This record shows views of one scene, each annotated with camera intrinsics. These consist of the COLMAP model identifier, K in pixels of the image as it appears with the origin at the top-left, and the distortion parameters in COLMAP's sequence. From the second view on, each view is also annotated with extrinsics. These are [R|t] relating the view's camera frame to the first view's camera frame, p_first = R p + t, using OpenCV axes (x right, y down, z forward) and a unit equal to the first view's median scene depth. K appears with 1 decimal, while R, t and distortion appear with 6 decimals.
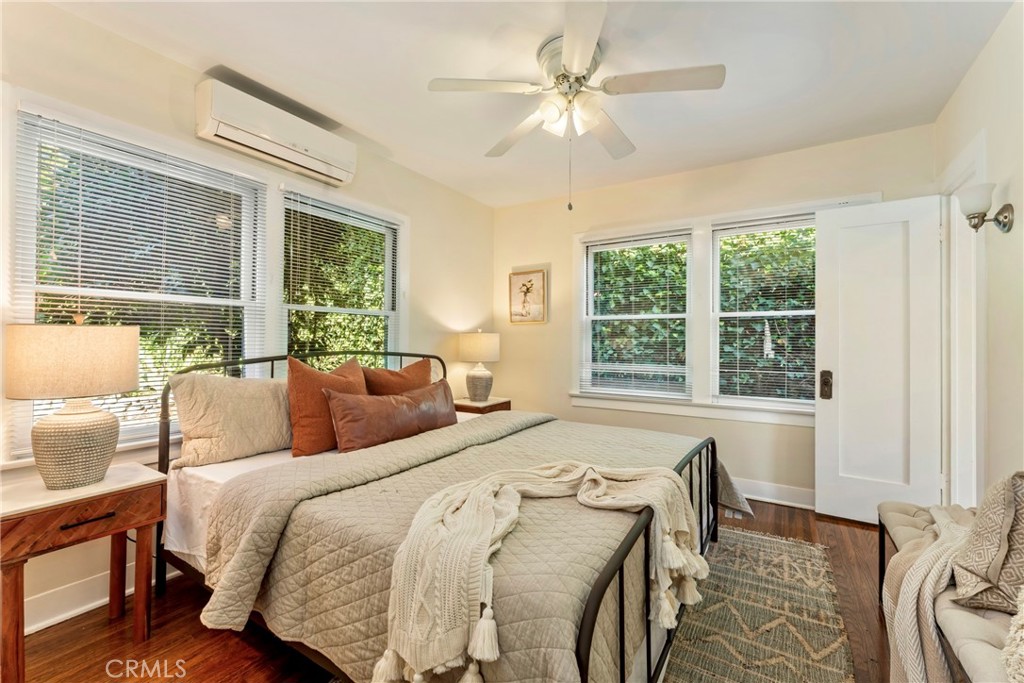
lens RADIAL K [[434.8, 0, 509.7], [0, 434.8, 338.1], [0, 0, 1]] dist [-0.000736, 0.000004]
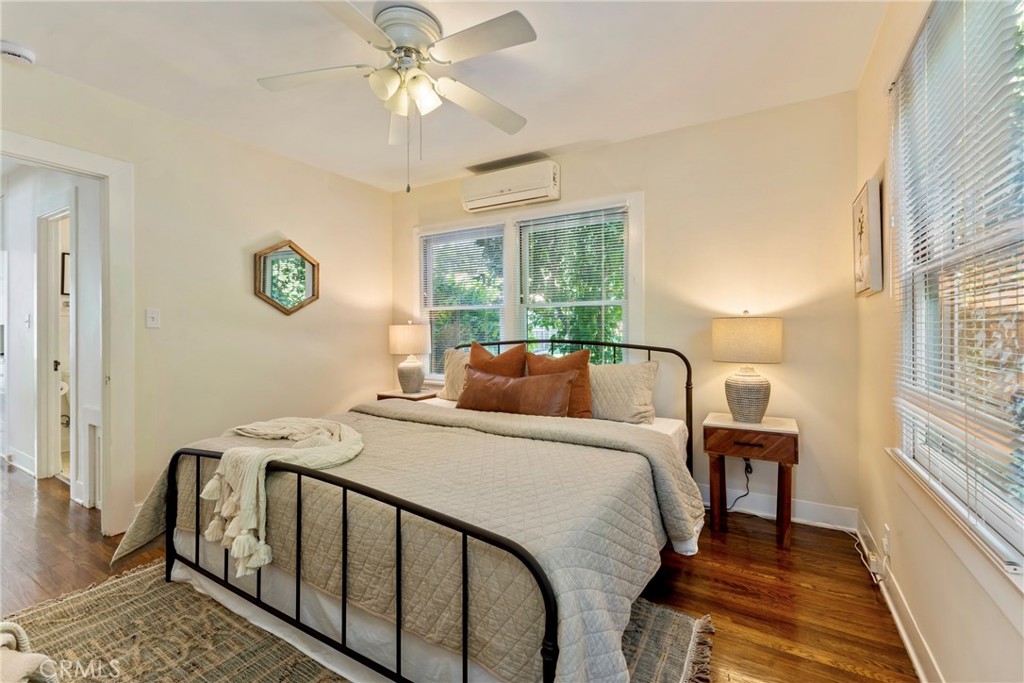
lens RADIAL K [[434.8, 0, 509.7], [0, 434.8, 338.1], [0, 0, 1]] dist [-0.000736, 0.000004]
pose [[0.041307, 0.007552, -0.999118, 0.920473], [0.004634, 0.999959, 0.007750, 0.016900], [0.999136, -0.004950, 0.041270, 0.981452]]
